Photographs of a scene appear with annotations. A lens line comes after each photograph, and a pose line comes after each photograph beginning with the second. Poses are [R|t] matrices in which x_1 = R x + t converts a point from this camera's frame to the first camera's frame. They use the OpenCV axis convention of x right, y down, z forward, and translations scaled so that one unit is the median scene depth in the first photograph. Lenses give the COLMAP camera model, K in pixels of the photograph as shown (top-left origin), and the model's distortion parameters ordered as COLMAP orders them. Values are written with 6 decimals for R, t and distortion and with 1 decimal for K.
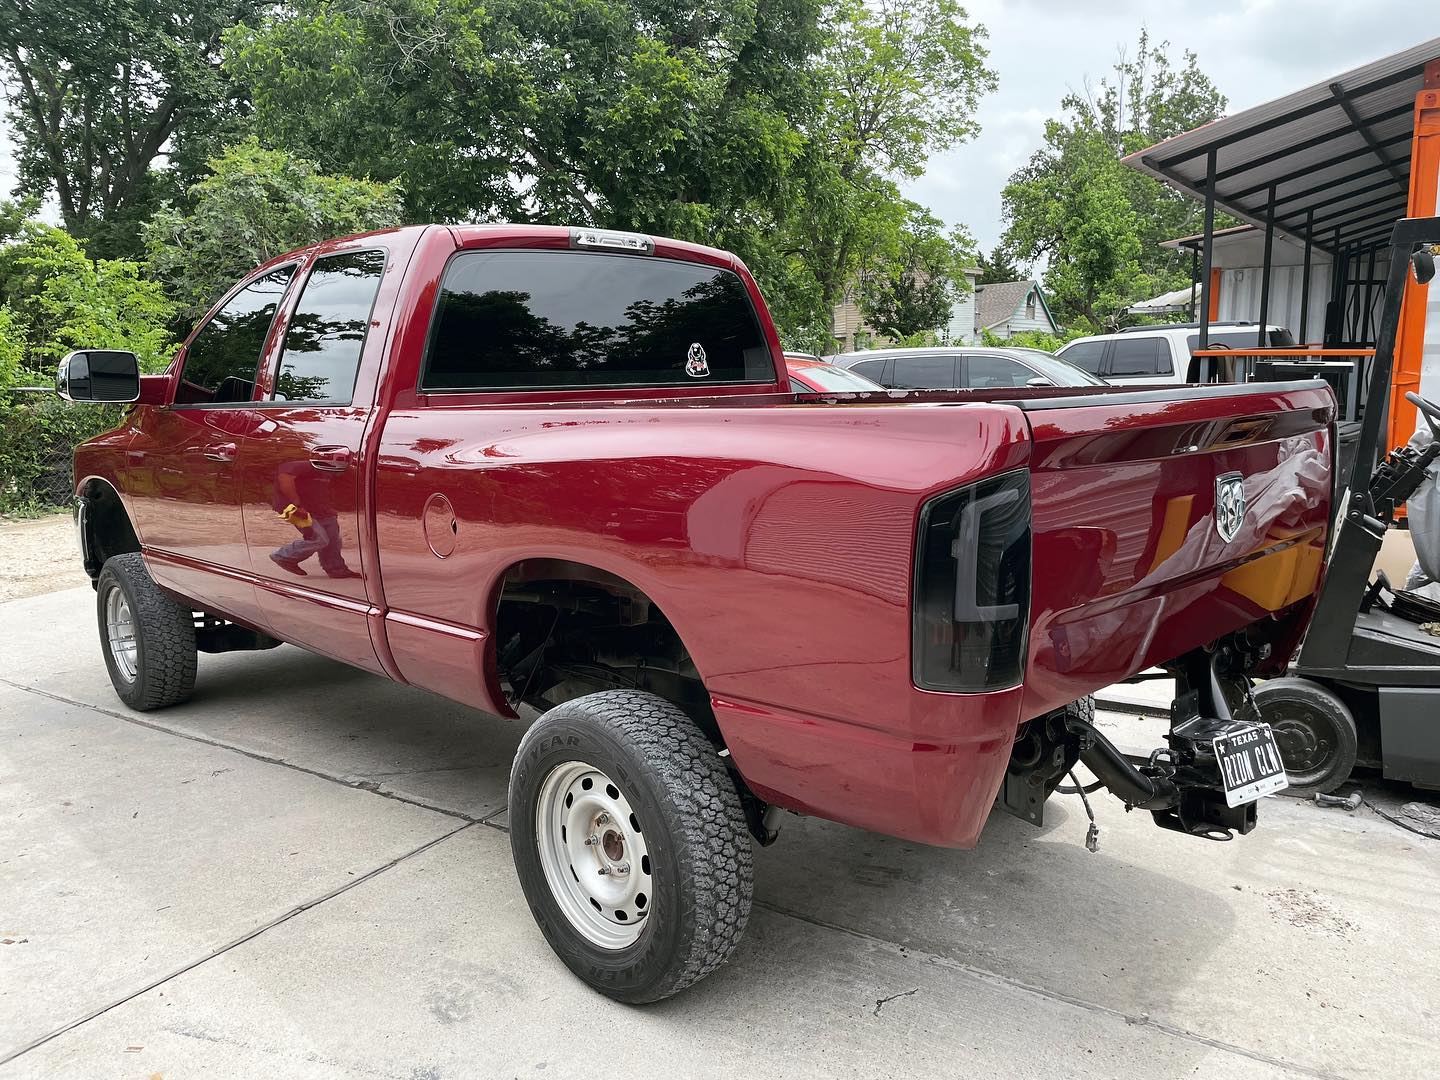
lens RADIAL K [[1089.3, 0, 720.0], [0, 1089.3, 540.0], [0, 0, 1]] dist [0.077464, -0.095146]
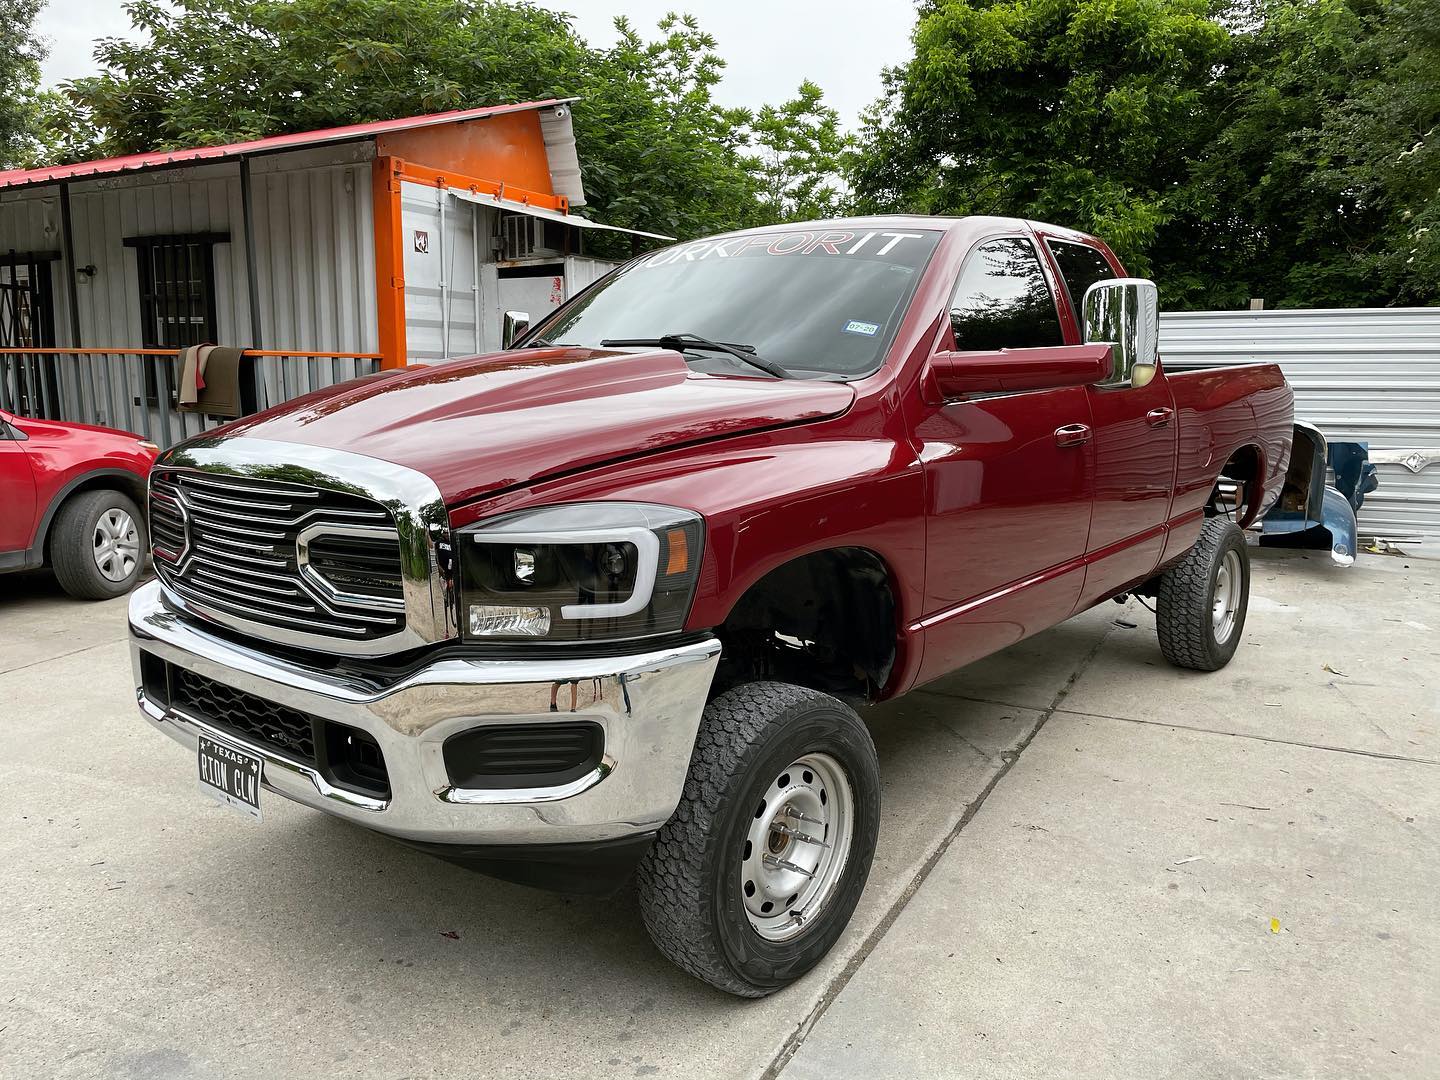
lens RADIAL K [[1089.3, 0, 720.0], [0, 1089.3, 540.0], [0, 0, 1]] dist [0.077464, -0.095146]
pose [[-0.090001, -0.148076, 0.984872, -1.230827], [0.161429, 0.973640, 0.161139, -0.173718], [-0.982772, 0.173489, -0.063724, 1.251932]]
